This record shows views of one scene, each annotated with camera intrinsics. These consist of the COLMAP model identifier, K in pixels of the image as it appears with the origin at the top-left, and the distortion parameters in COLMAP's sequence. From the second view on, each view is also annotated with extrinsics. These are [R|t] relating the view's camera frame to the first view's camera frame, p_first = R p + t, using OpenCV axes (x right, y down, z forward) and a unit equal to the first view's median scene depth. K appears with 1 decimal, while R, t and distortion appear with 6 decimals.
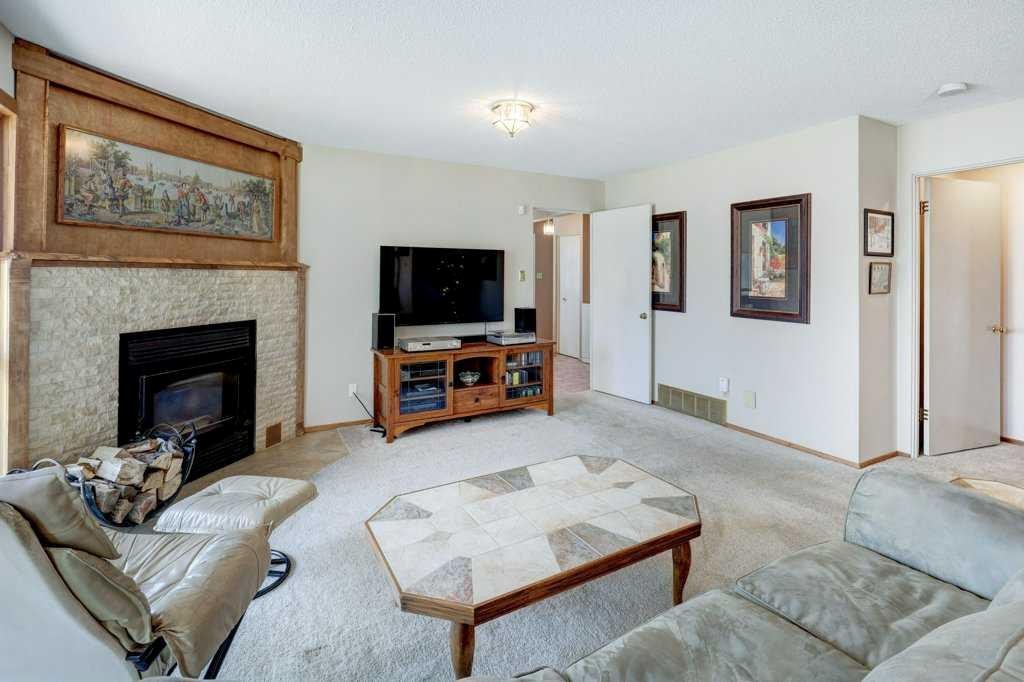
lens RADIAL K [[484.0, 0, 528.6], [0, 484.0, 279.3], [0, 0, 1]] dist [-0.001131, -0.000111]
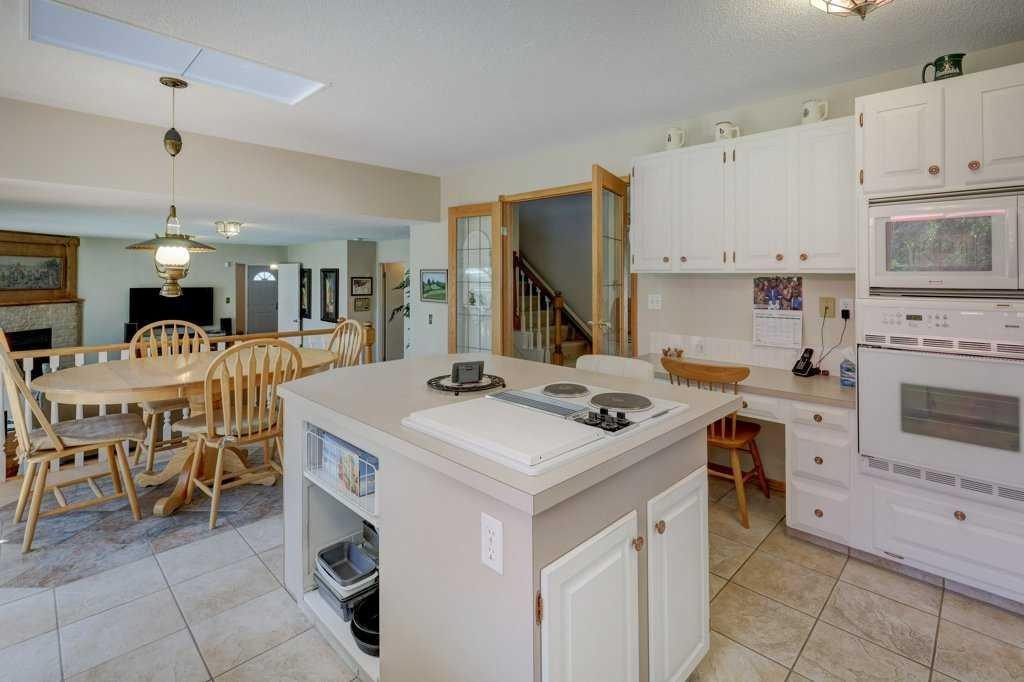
lens RADIAL K [[484.0, 0, 530.5], [0, 484.0, 279.5], [0, 0, 1]] dist [-0.001131, -0.000111]
pose [[0.960495, 0.000604, 0.278296, 0.885251], [-0.001258, 0.999997, 0.002169, -0.140188], [-0.278294, -0.002434, 0.960493, -1.661405]]
